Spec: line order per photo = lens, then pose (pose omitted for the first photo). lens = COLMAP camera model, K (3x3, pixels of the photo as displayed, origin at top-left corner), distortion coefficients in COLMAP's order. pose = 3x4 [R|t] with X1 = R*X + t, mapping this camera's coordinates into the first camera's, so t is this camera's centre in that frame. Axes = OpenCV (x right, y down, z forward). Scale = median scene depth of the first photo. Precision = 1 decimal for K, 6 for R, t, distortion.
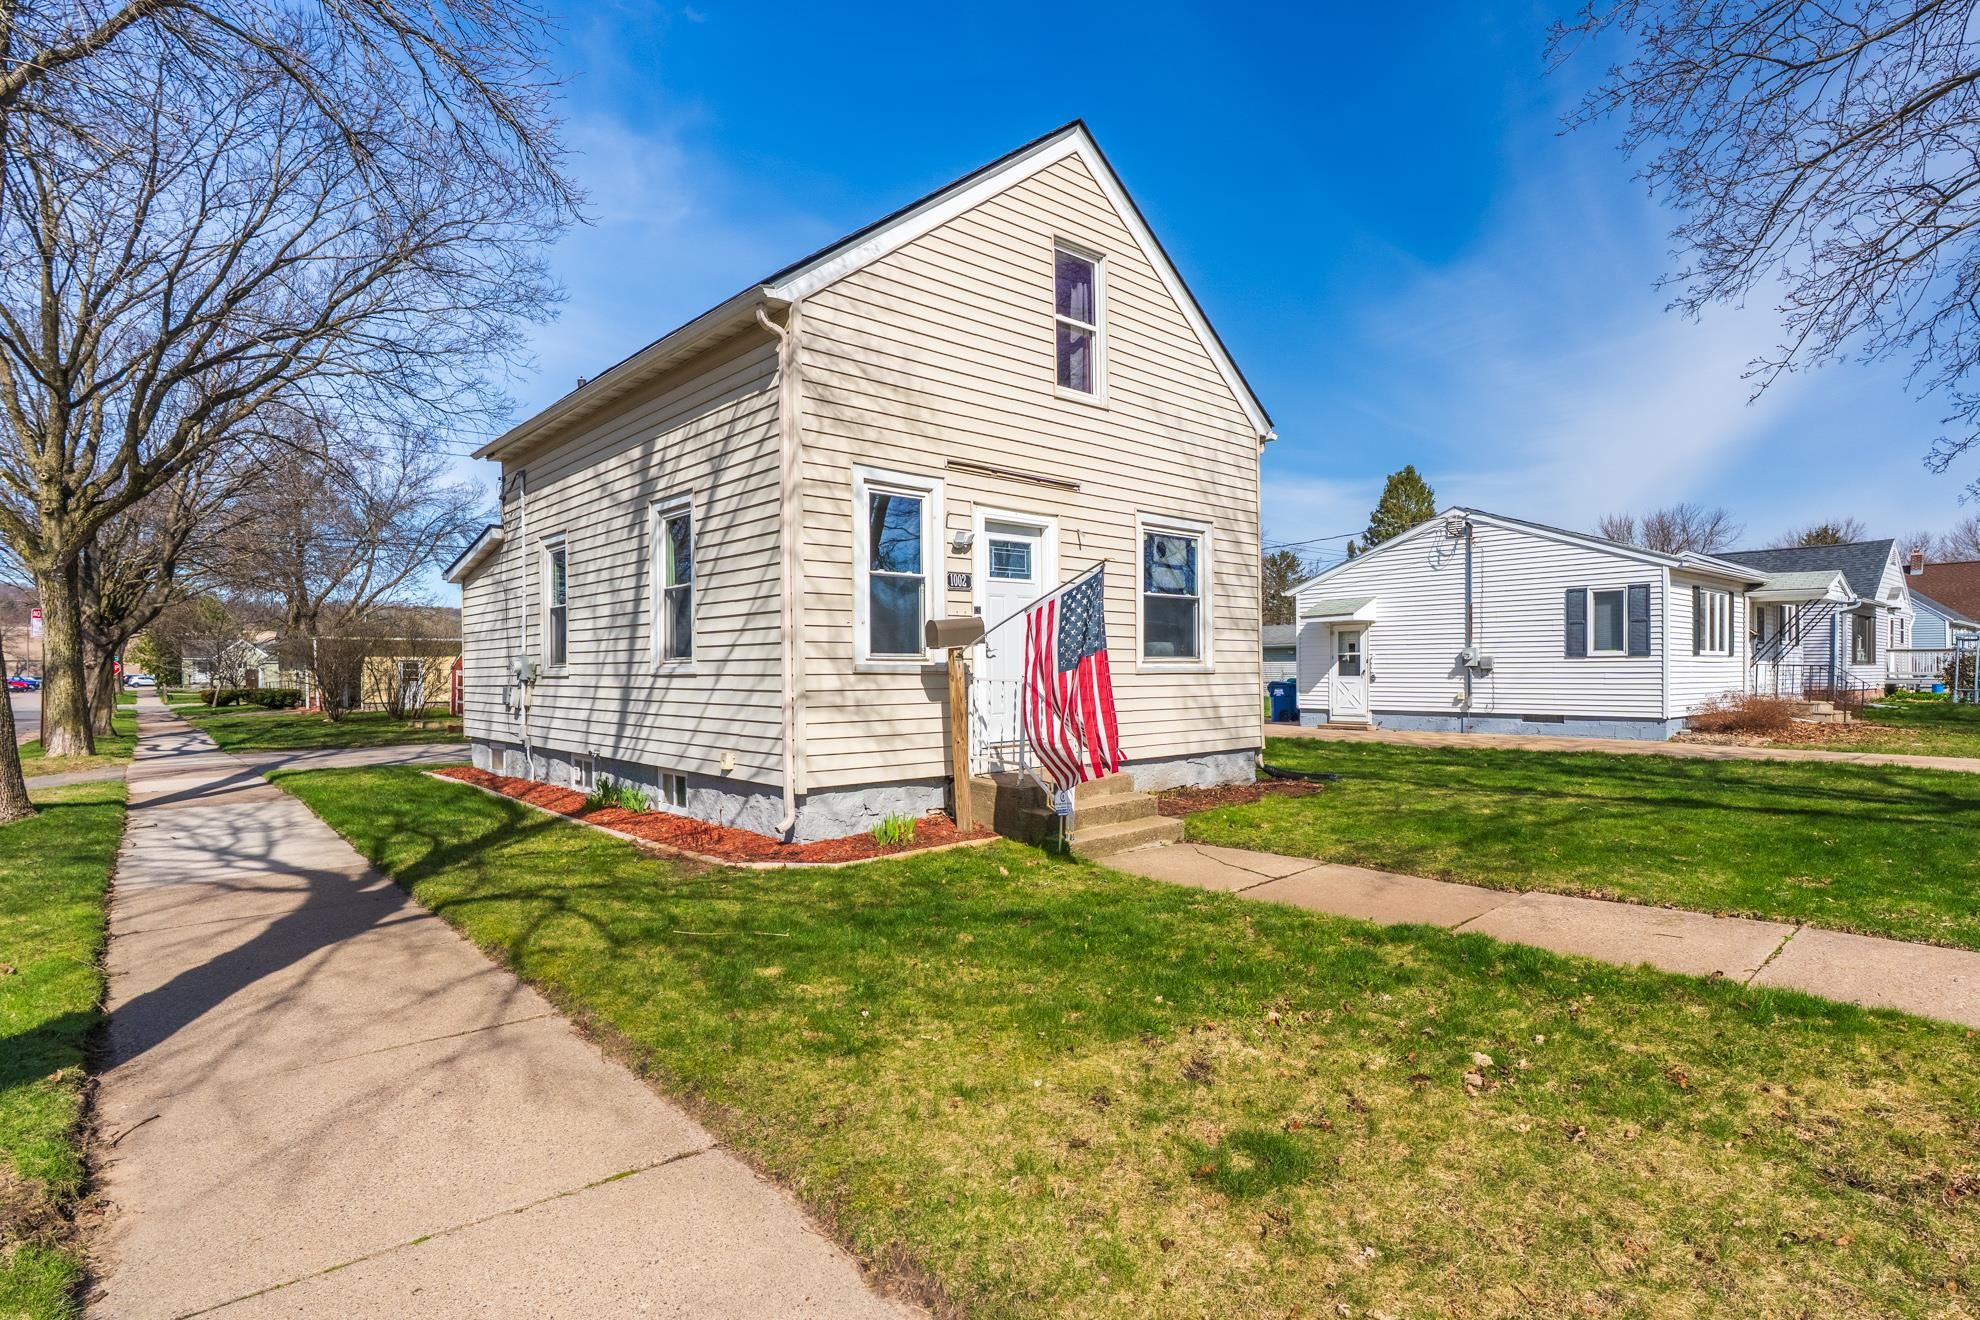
lens RADIAL K [[1002.7, 0, 996.7], [0, 1002.7, 672.2], [0, 0, 1]] dist [-0.004434, 0.000199]
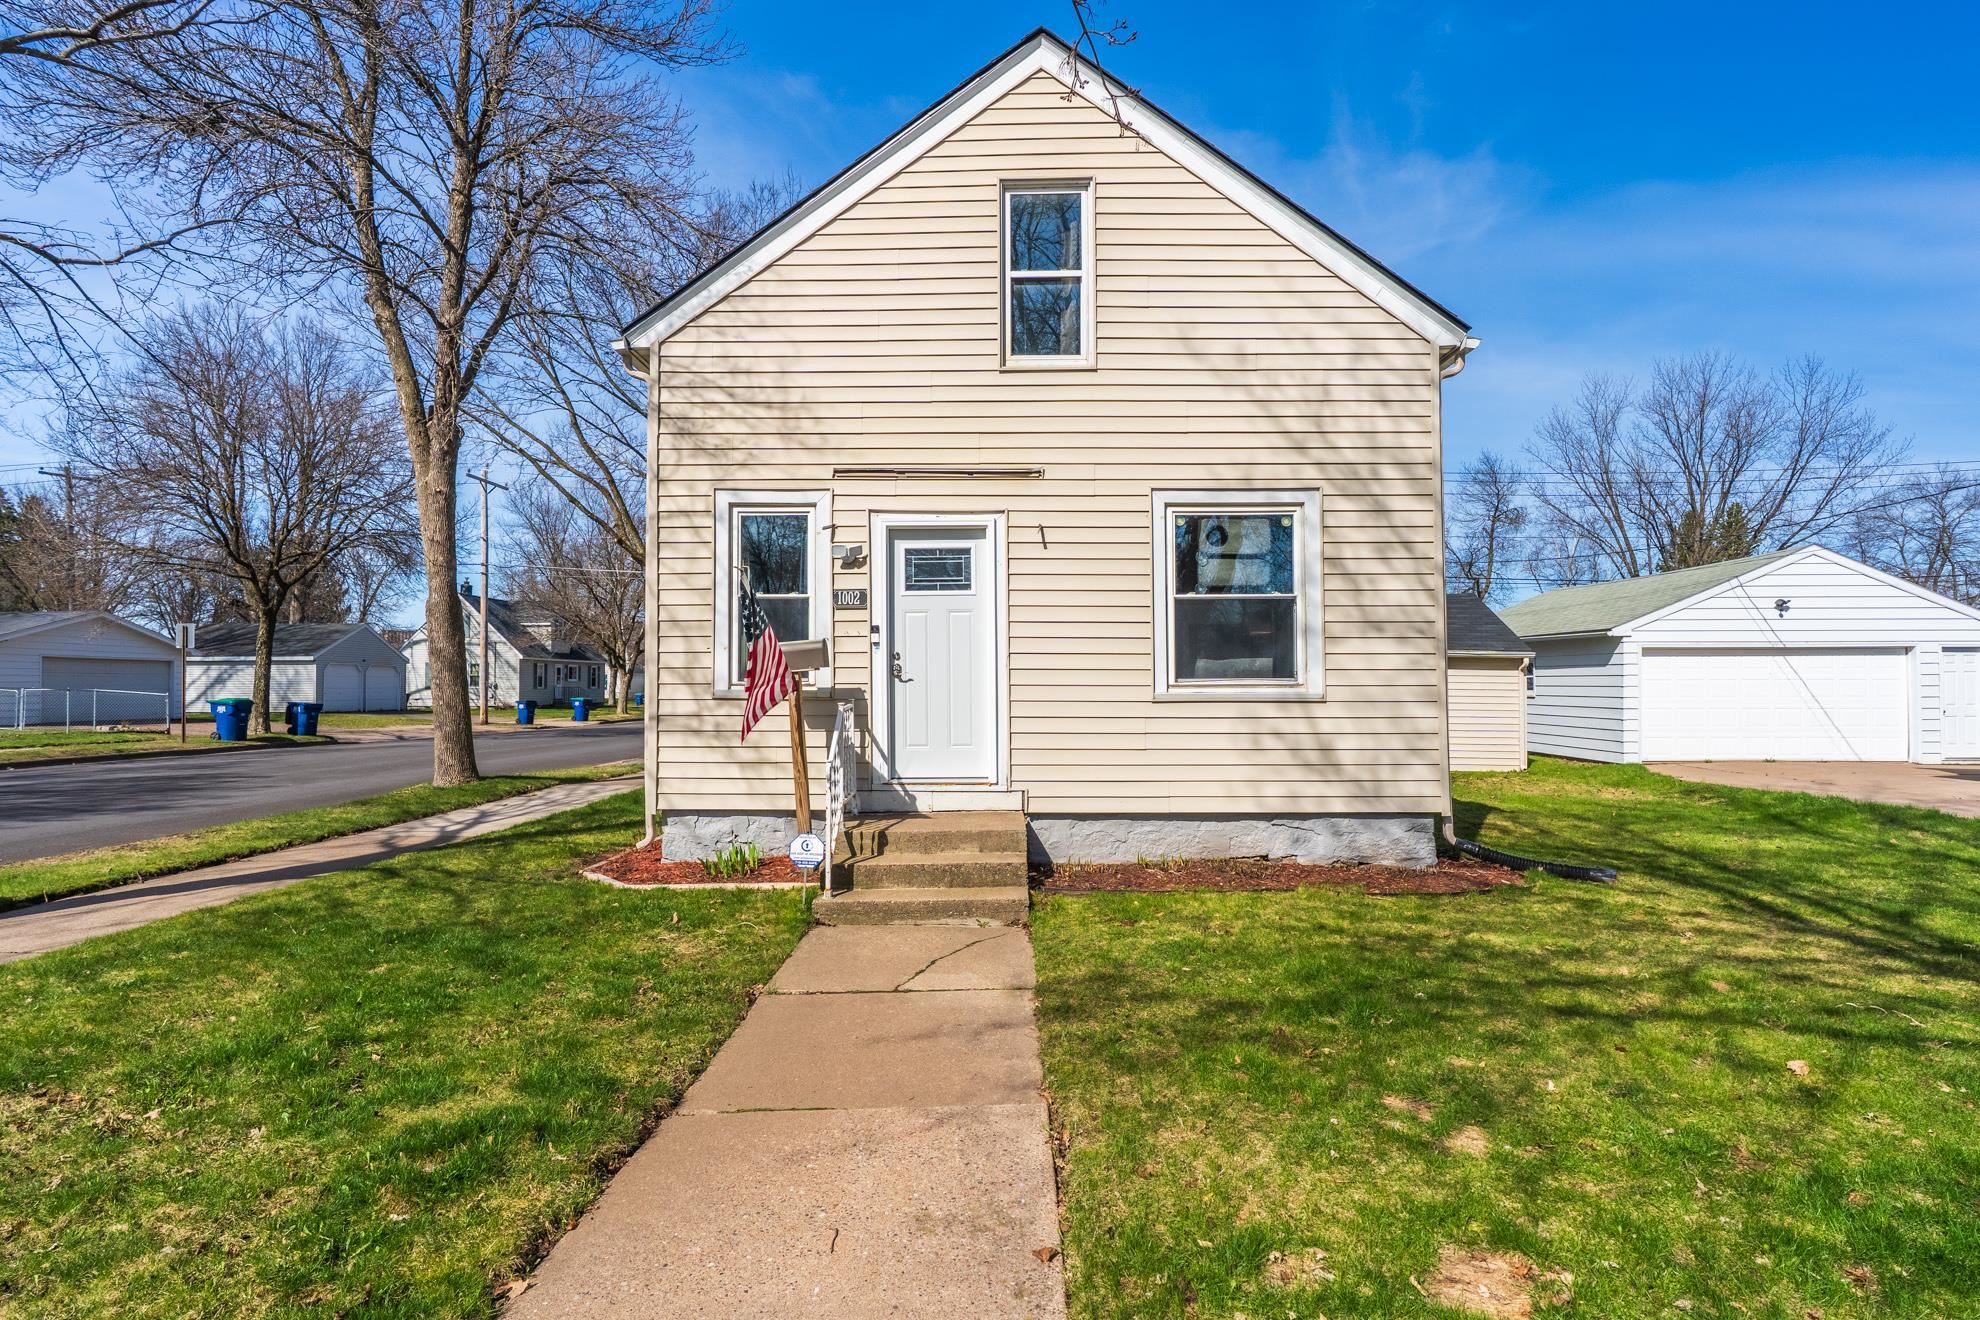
lens RADIAL K [[1002.7, 0, 981.8], [0, 1002.7, 663.7], [0, 0, 1]] dist [-0.004434, 0.000199]
pose [[0.729603, -0.008566, -0.683817, 0.556332], [-0.003868, 0.999854, -0.016652, -0.013625], [0.683860, 0.014795, 0.729463, 0.341284]]
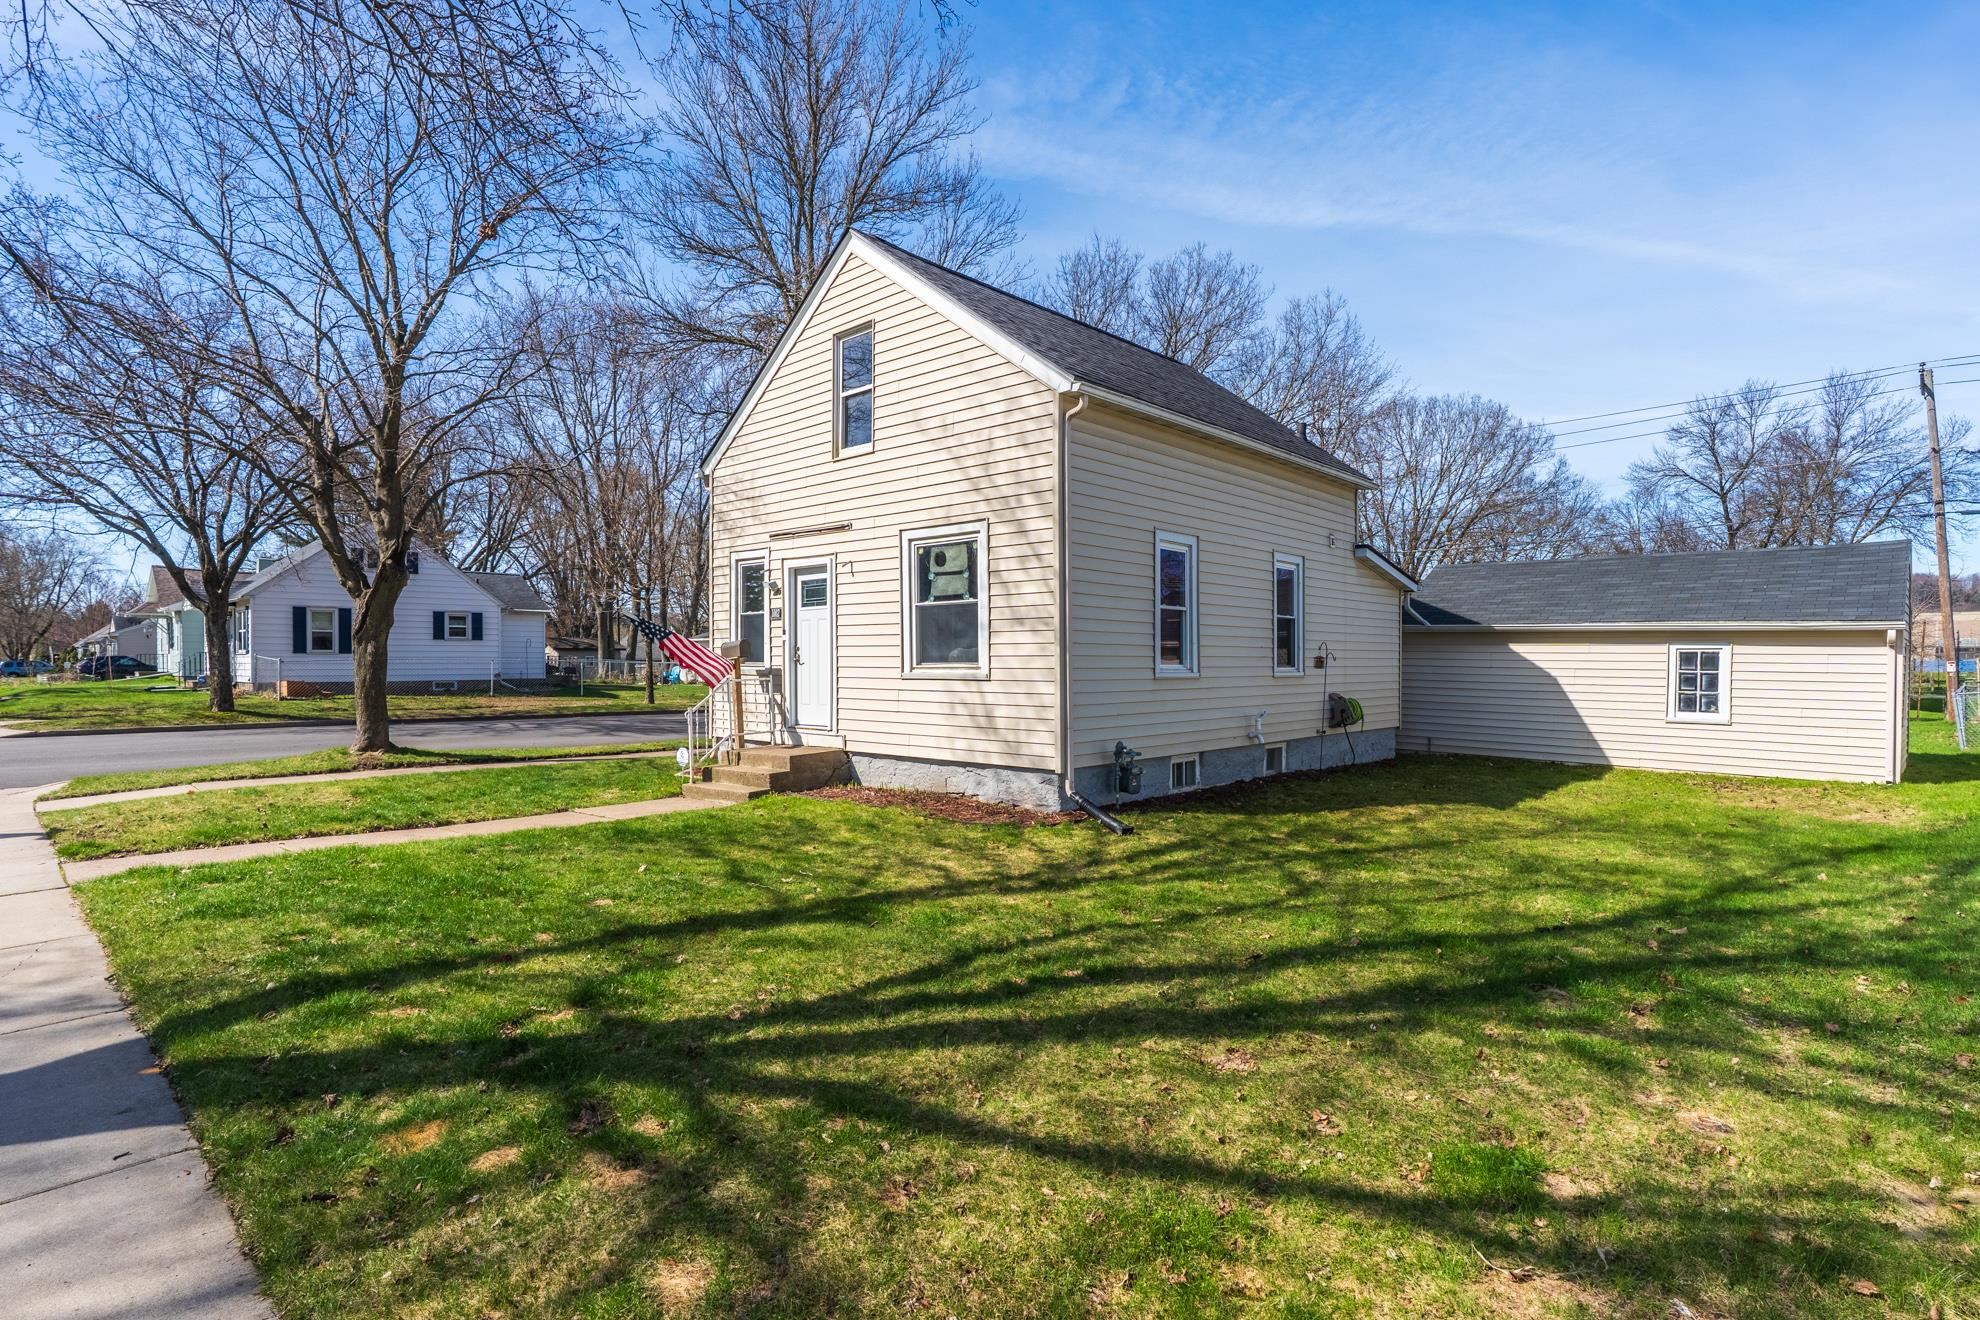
lens RADIAL K [[1002.7, 0, 983.0], [0, 1002.7, 665.0], [0, 0, 1]] dist [-0.004434, 0.000199]
pose [[0.080218, 0.008425, -0.996742, 1.217596], [-0.000034, 0.999964, 0.008449, -0.022214], [0.996777, -0.000644, 0.080216, 0.977077]]
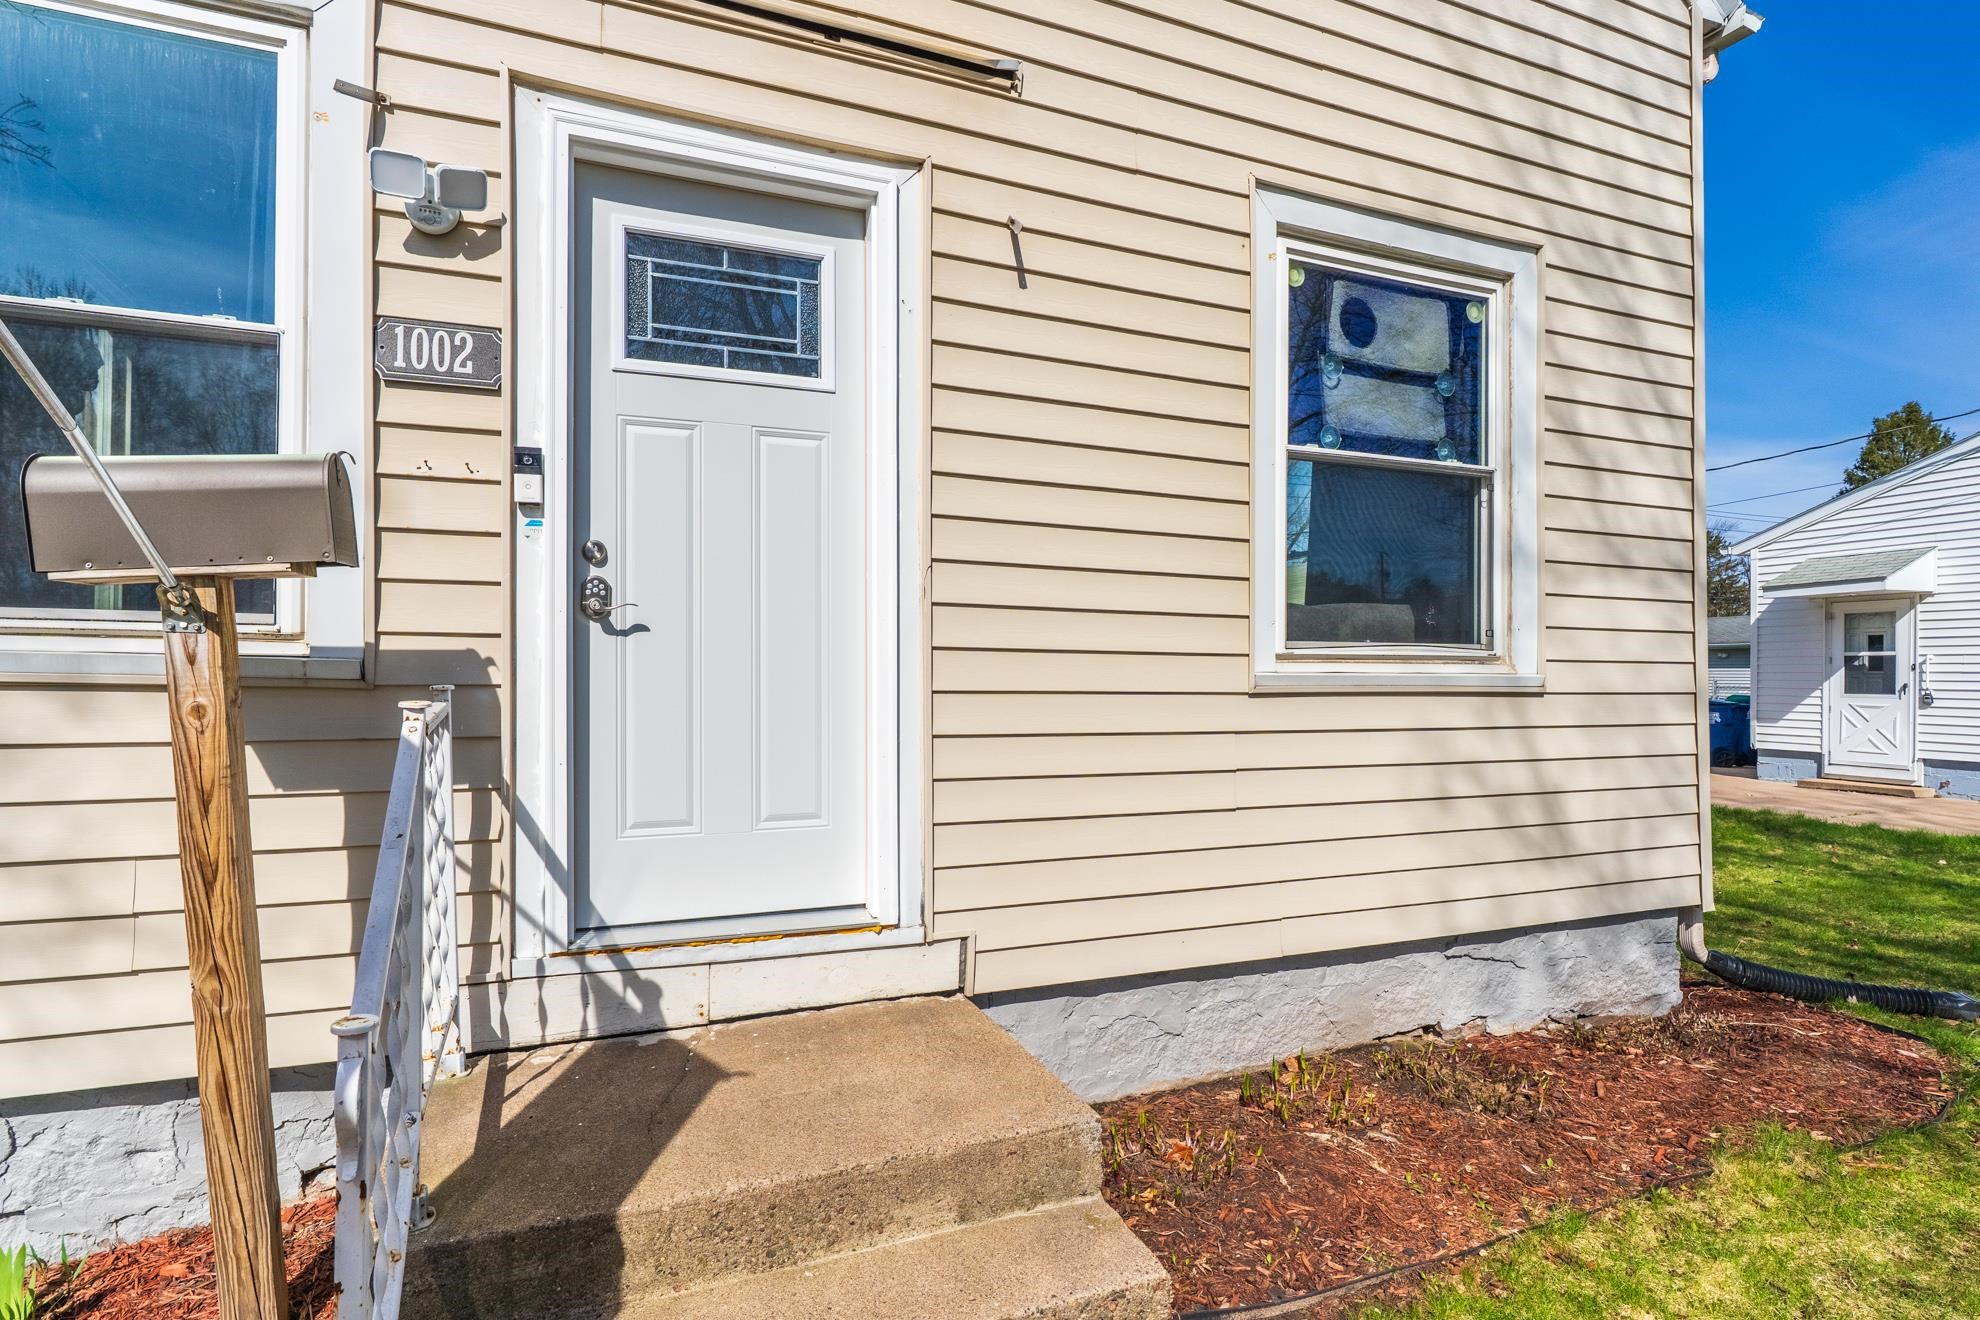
lens RADIAL K [[1002.7, 0, 954.0], [0, 1002.7, 665.4], [0, 0, 1]] dist [-0.004434, 0.000199]
pose [[0.935499, 0.010290, -0.353179, 0.159729], [-0.013370, 0.999891, -0.006281, -0.003906], [0.353076, 0.010598, 0.935535, 0.651740]]
